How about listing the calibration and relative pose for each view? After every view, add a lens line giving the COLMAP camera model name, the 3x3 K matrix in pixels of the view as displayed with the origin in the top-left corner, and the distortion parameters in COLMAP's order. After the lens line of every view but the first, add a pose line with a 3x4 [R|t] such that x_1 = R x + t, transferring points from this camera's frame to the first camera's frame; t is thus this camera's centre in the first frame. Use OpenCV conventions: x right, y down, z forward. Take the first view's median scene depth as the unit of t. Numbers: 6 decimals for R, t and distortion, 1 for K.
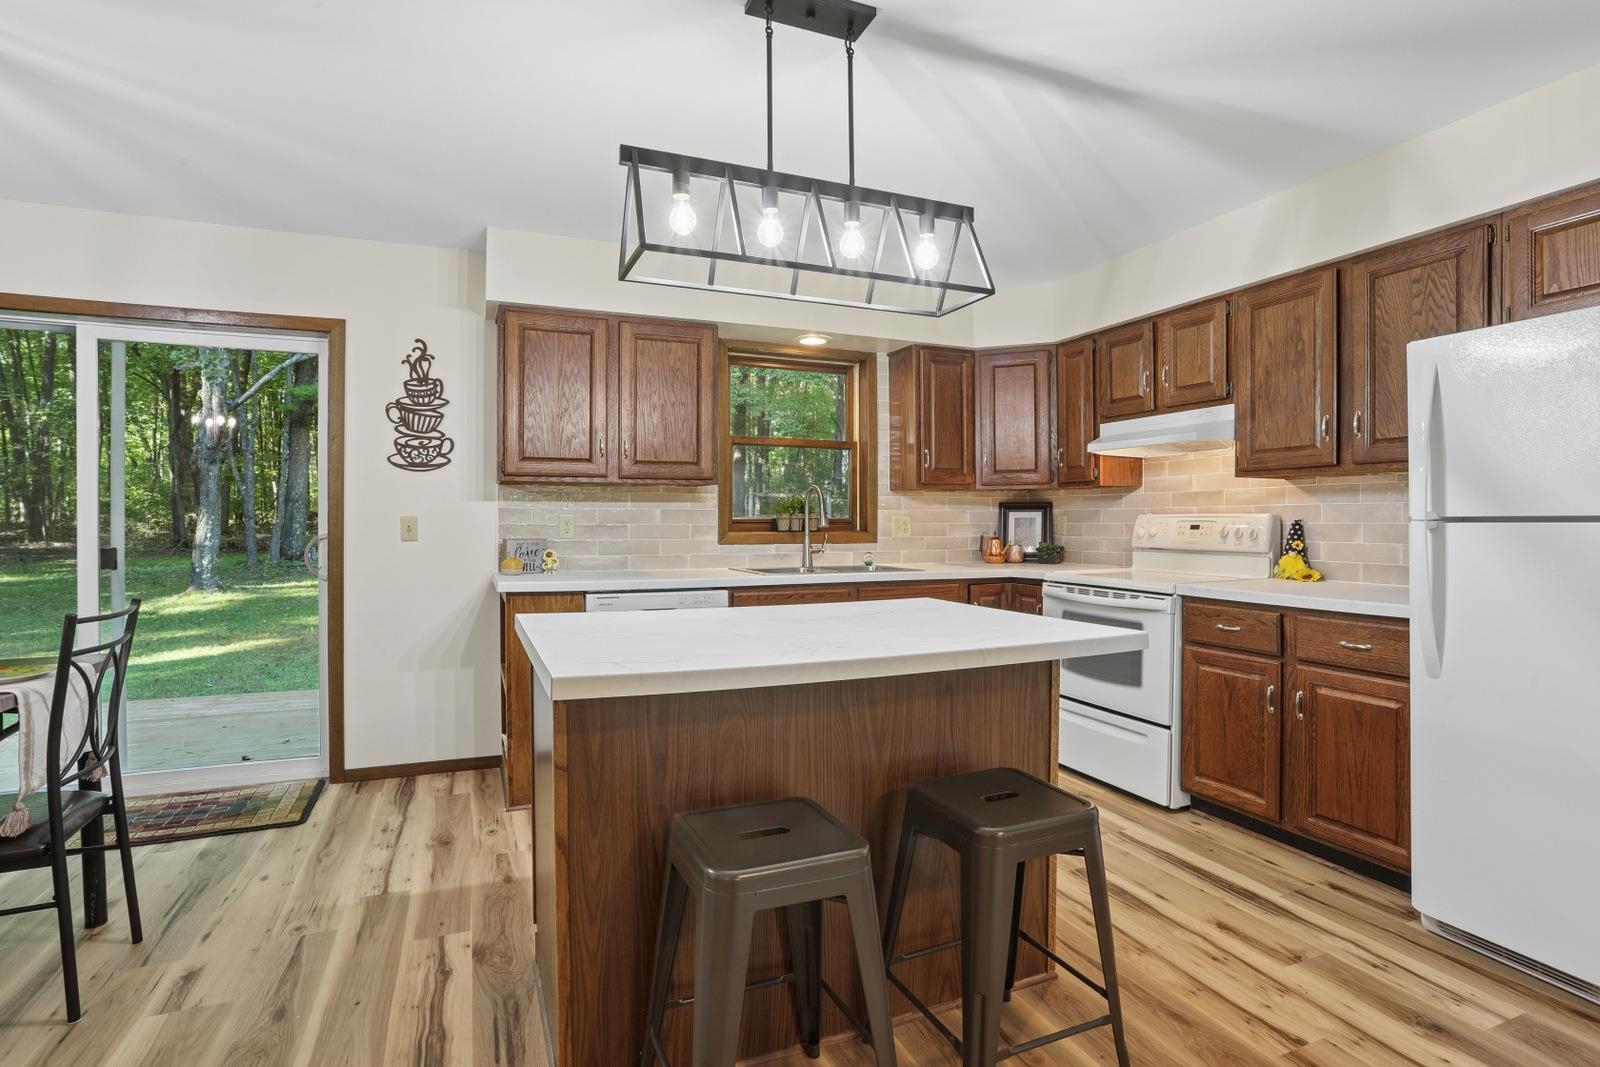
lens RADIAL K [[795.7, 0, 799.5], [0, 795.7, 527.6], [0, 0, 1]] dist [-0.073210, 0.039450]
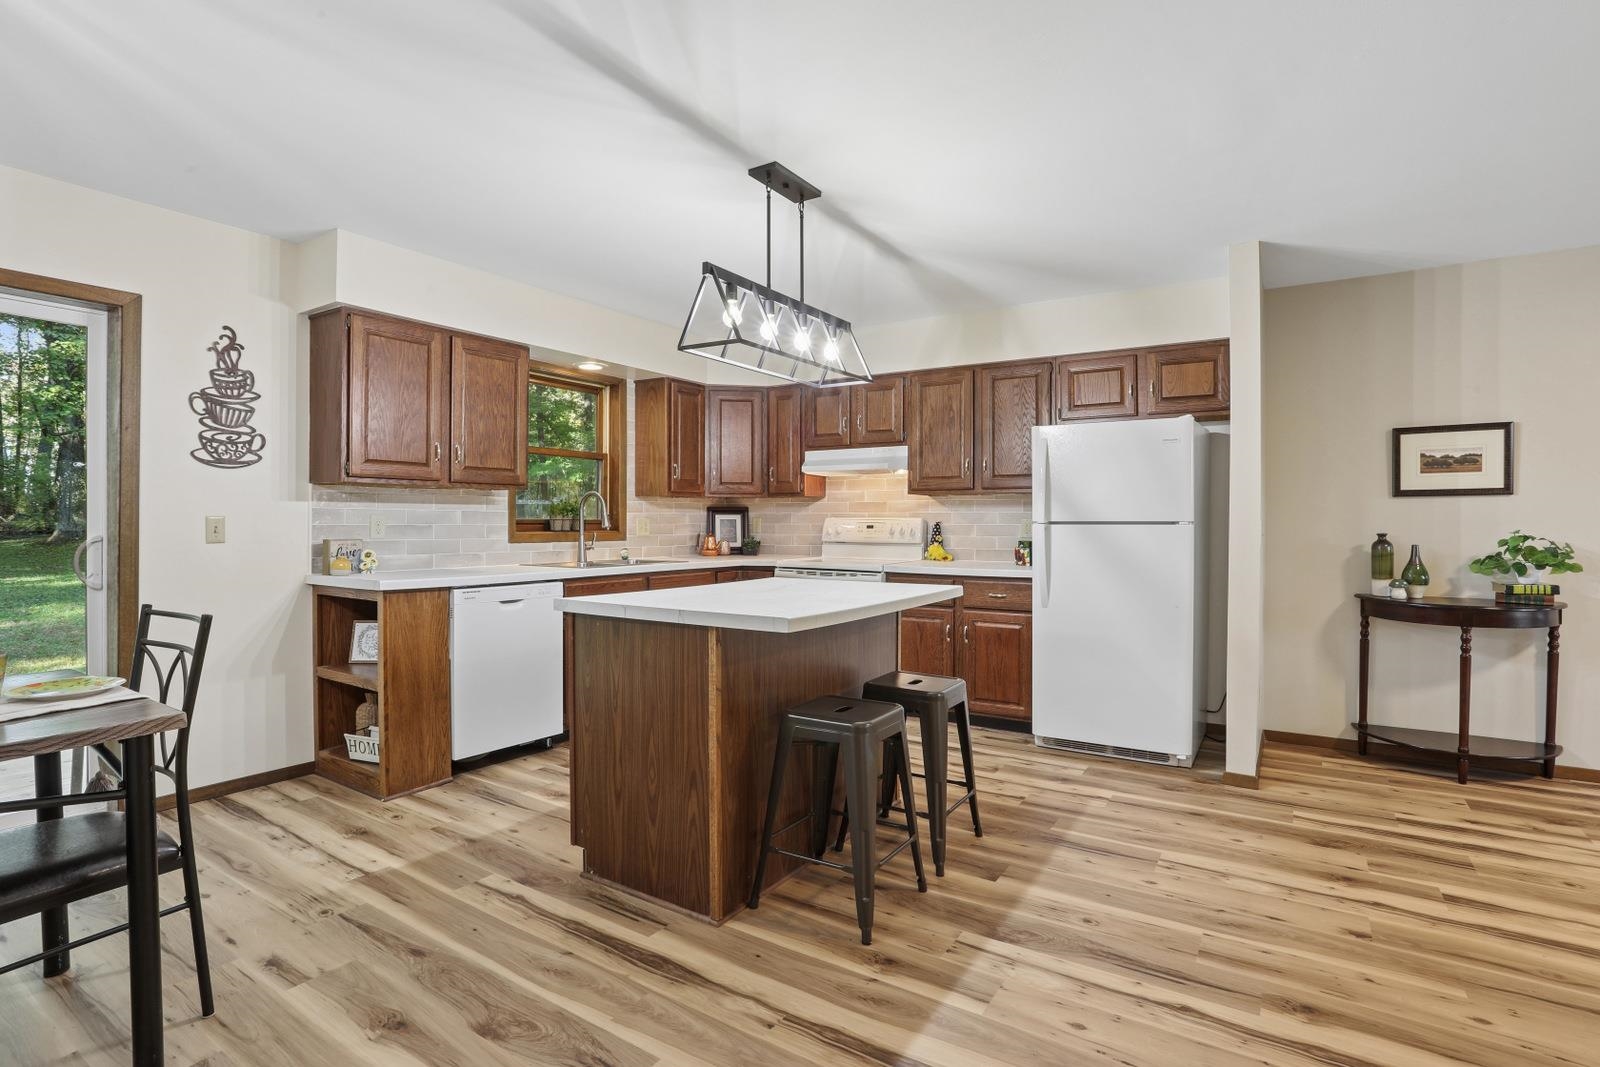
lens RADIAL K [[795.7, 0, 799.5], [0, 795.7, 527.6], [0, 0, 1]] dist [-0.073210, 0.039450]
pose [[0.825152, -0.002066, 0.564907, -0.446735], [0.001254, 0.999998, 0.001826, -0.002089], [-0.564910, -0.000798, 0.825152, -0.144956]]
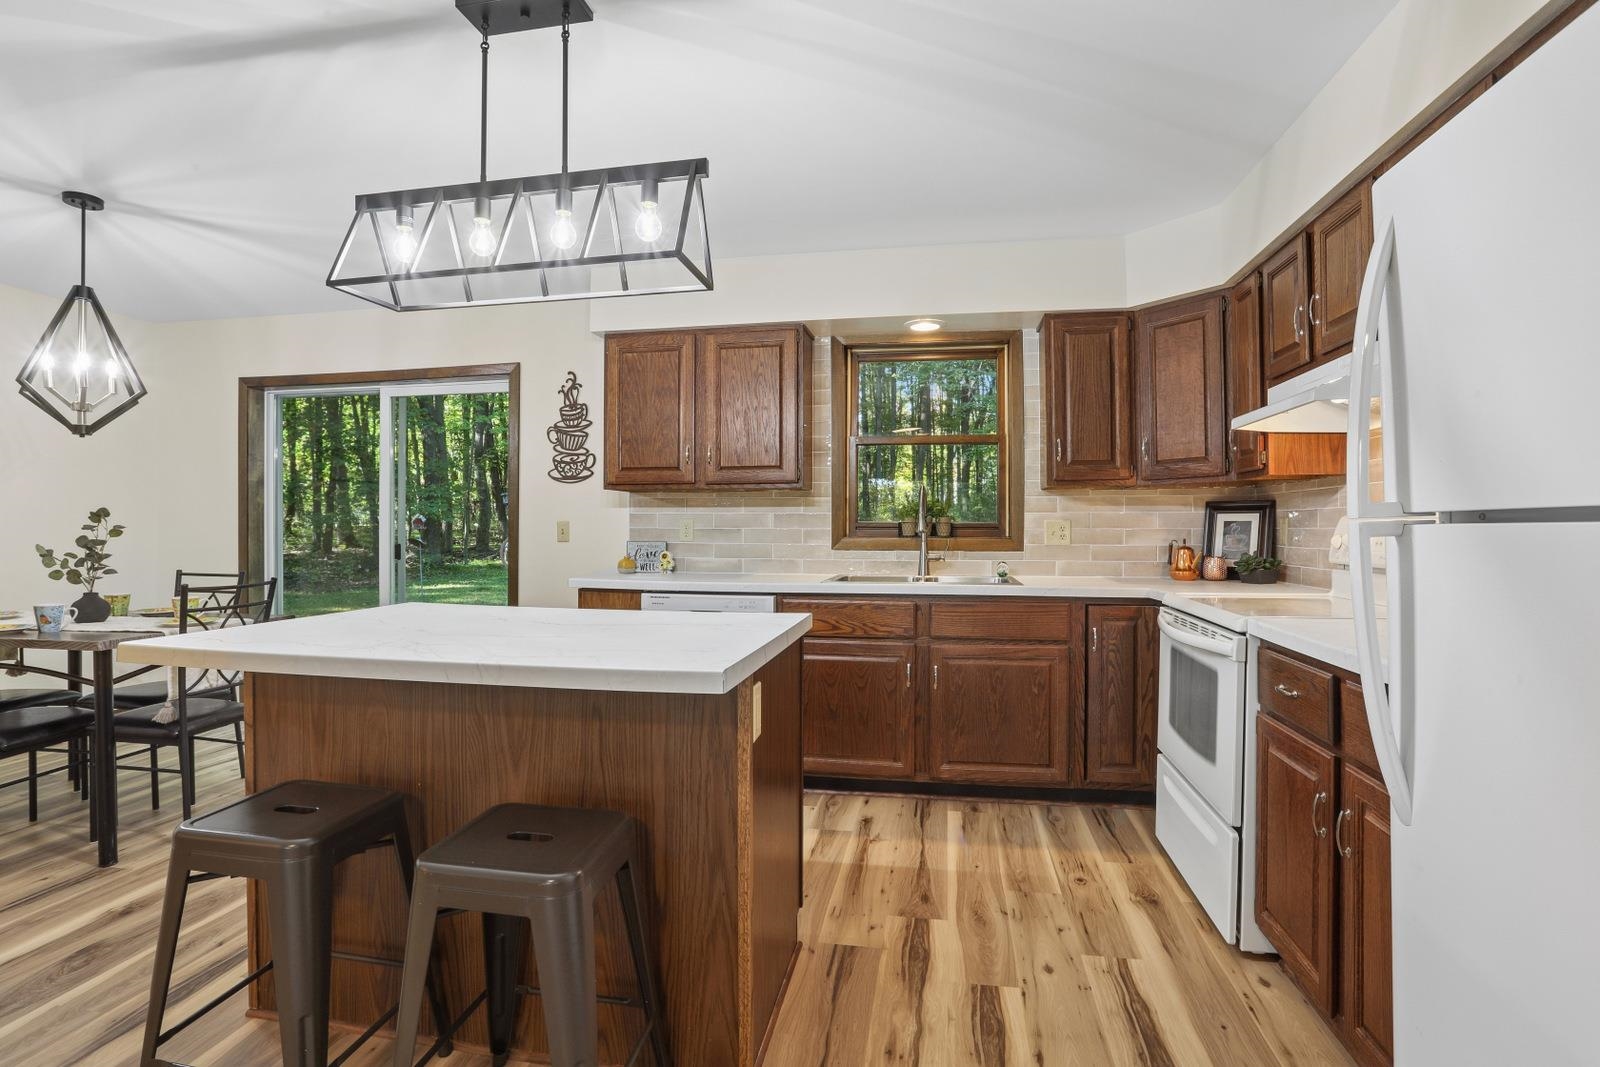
lens RADIAL K [[788.5, 0, 792.2], [0, 788.5, 535.6], [0, 0, 1]] dist [-0.079942, 0.040335]
pose [[0.831525, 0.007334, -0.555439, 0.452879], [-0.005712, 0.999973, 0.004652, -0.000103], [0.555458, -0.000695, 0.831544, 0.204775]]
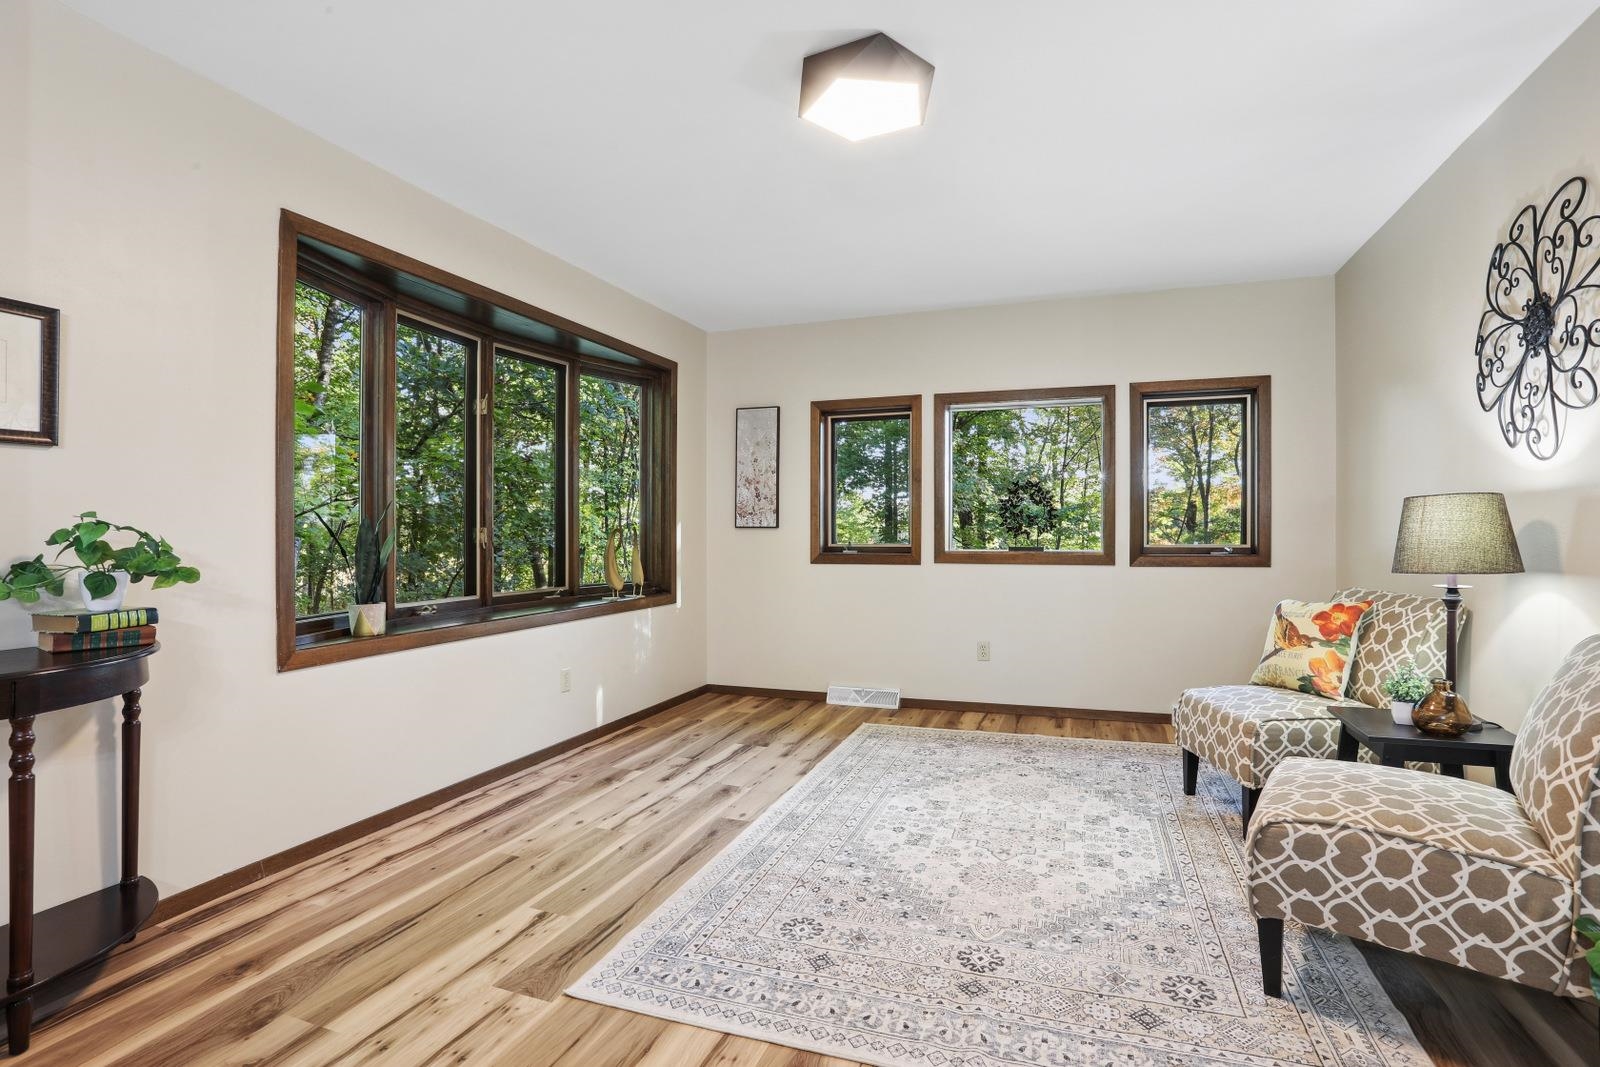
lens RADIAL K [[777.9, 0, 795.3], [0, 777.9, 523.5], [0, 0, 1]] dist [-0.070943, 0.027903]
pose [[-0.727555, 0.007840, 0.686005, 0.163326], [0.007493, 0.999966, -0.003481, 0.017701], [-0.686009, 0.002607, -0.727589, 0.186169]]
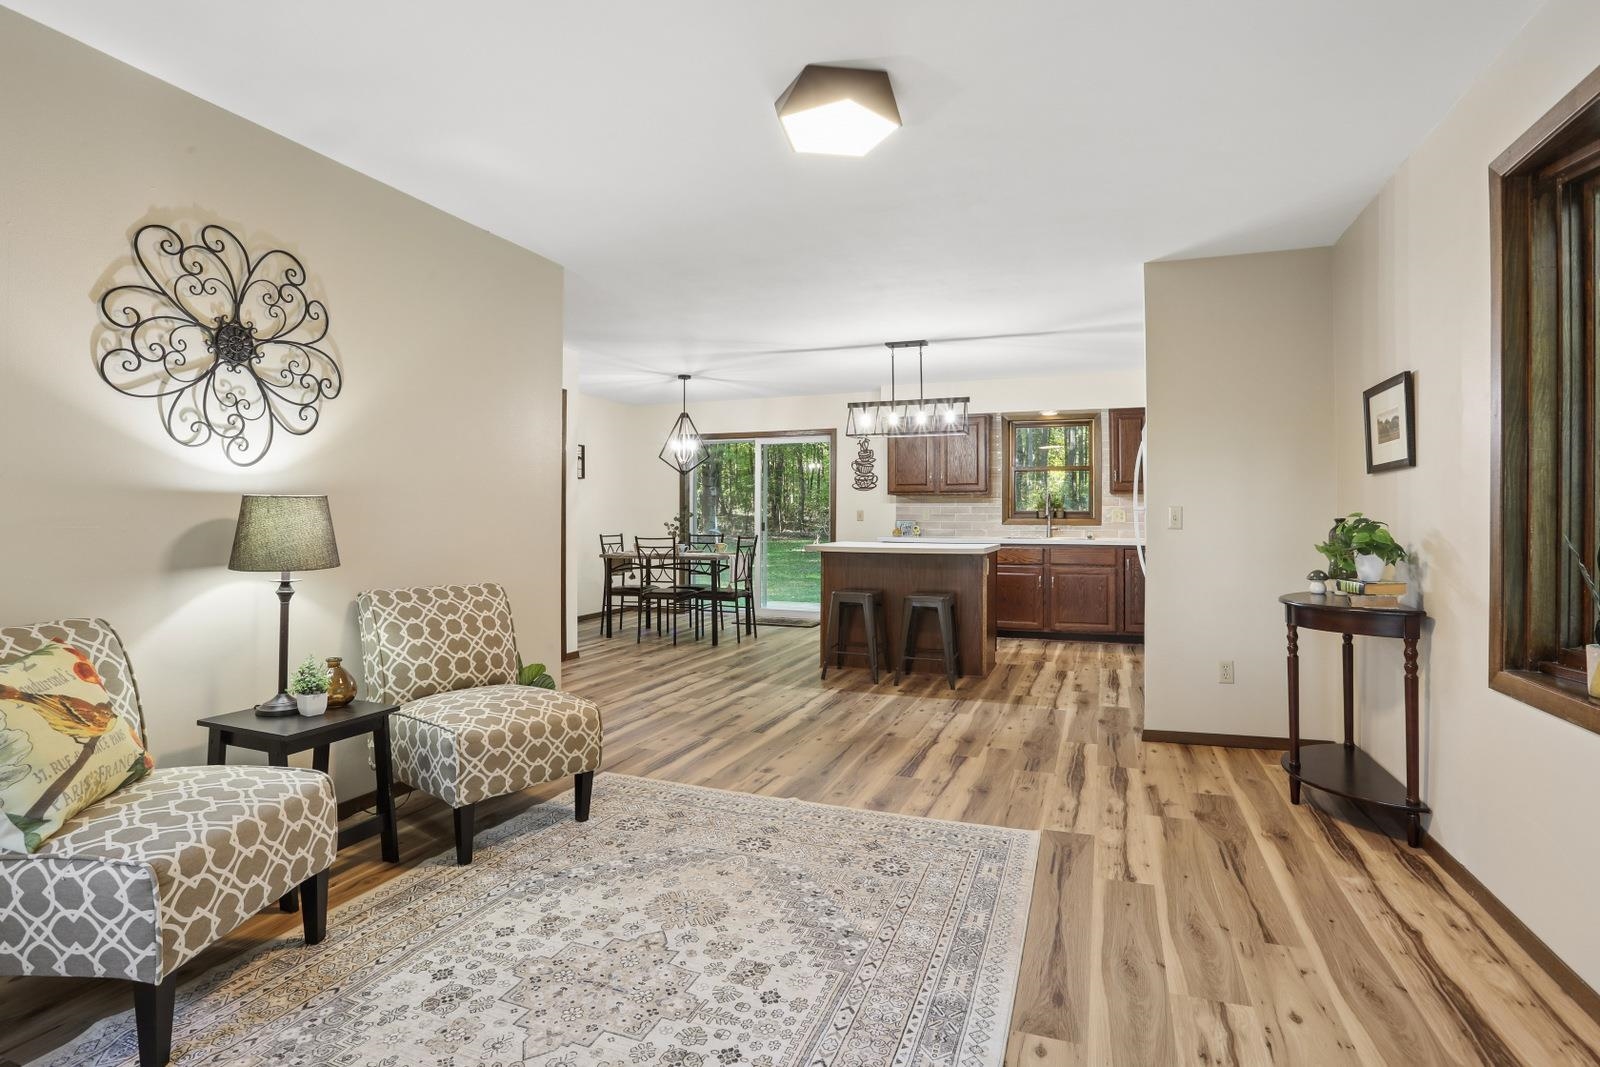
lens RADIAL K [[795.7, 0, 799.5], [0, 795.7, 527.6], [0, 0, 1]] dist [-0.073210, 0.039450]
pose [[0.722150, 0.011491, -0.691642, 0.999952], [-0.006774, 0.999932, 0.009540, 0.015558], [0.691704, -0.002204, 0.722178, -0.822560]]
